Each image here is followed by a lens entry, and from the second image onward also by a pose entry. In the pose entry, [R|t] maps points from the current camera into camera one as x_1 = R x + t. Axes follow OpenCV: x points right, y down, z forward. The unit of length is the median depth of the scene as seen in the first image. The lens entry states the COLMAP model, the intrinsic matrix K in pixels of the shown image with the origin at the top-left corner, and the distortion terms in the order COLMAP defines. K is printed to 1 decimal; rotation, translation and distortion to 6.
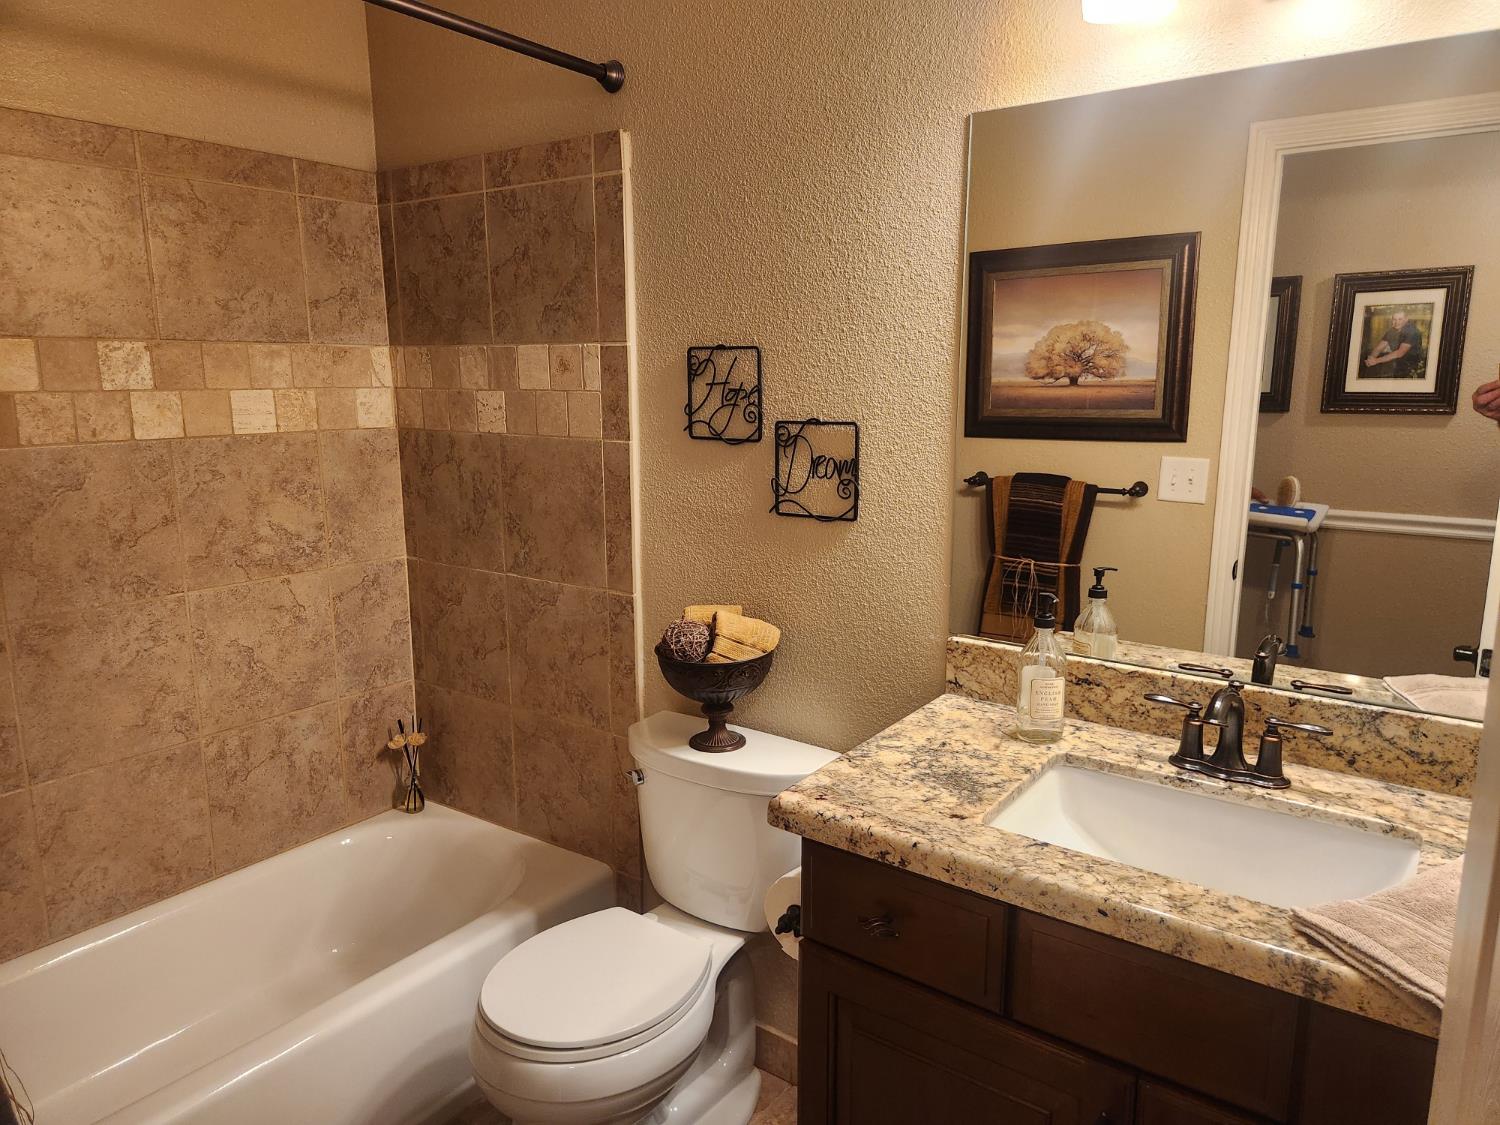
lens RADIAL K [[1016.3, 0, 755.7], [0, 1016.3, 563.9], [0, 0, 1]] dist [0.051710, -0.005720]
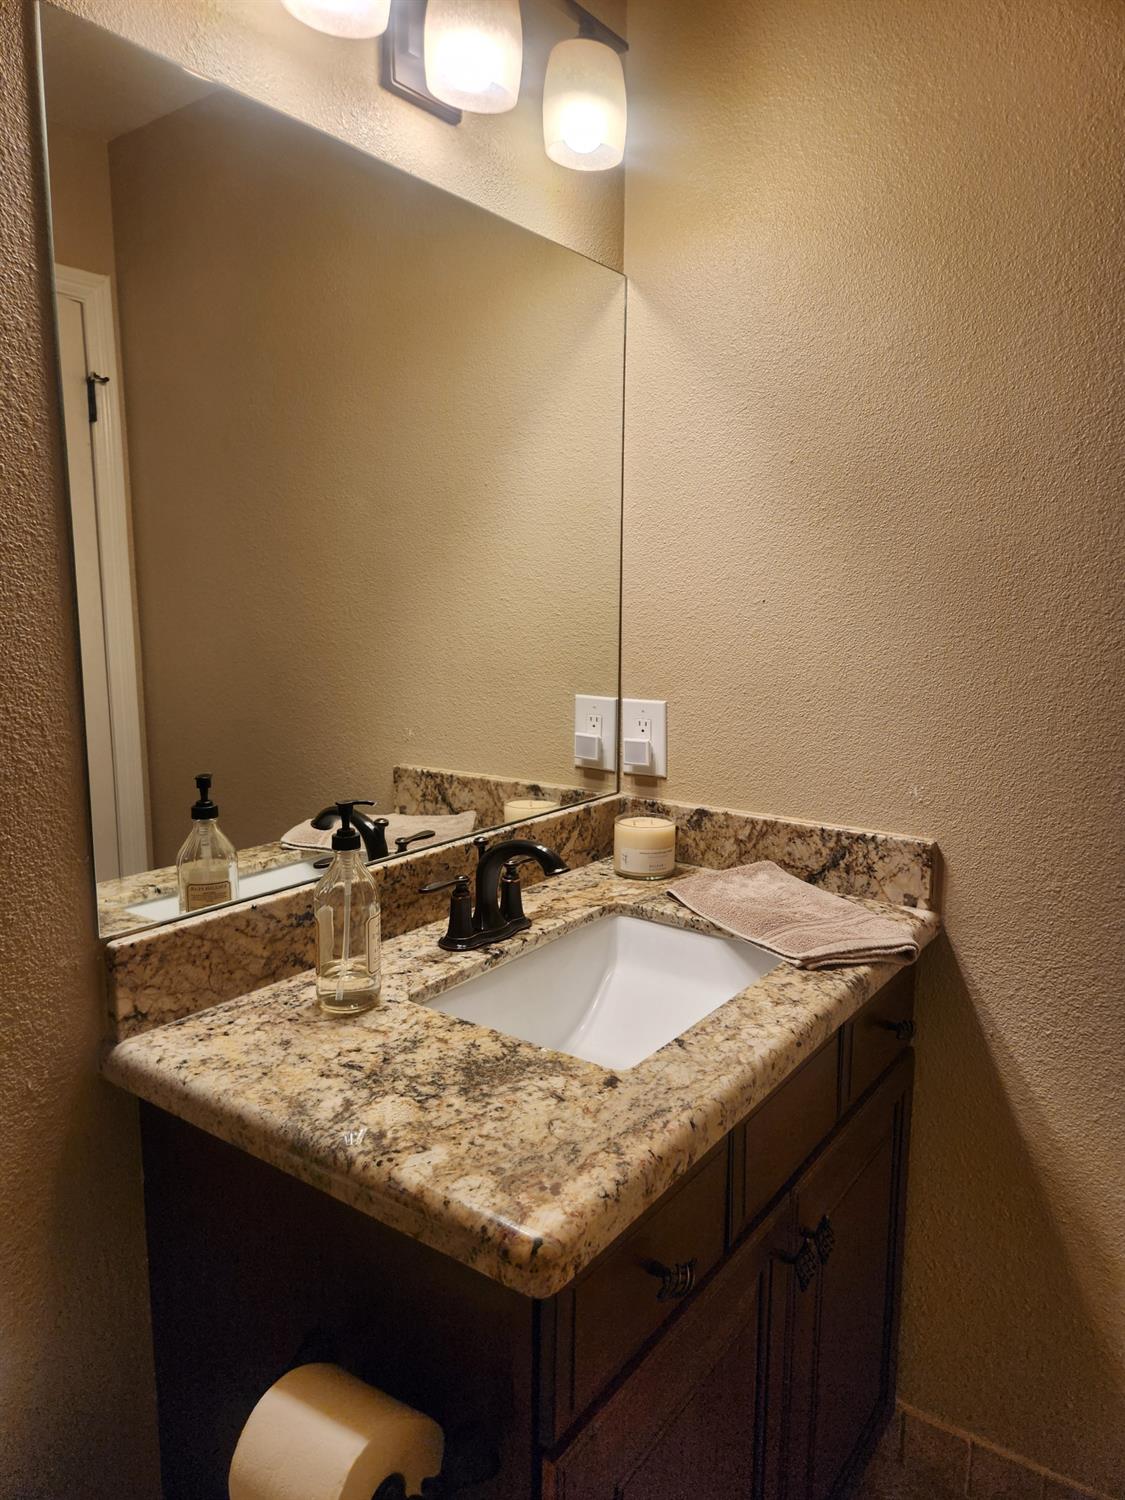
lens RADIAL K [[1016.3, 0, 567.7], [0, 1016.3, 744.6], [0, 0, 1]] dist [0.051710, -0.005720]
pose [[-0.005696, -0.149577, 0.988734, -0.452200], [0.180073, 0.972433, 0.148148, -0.094873], [-0.983637, 0.178888, 0.021396, 0.893467]]
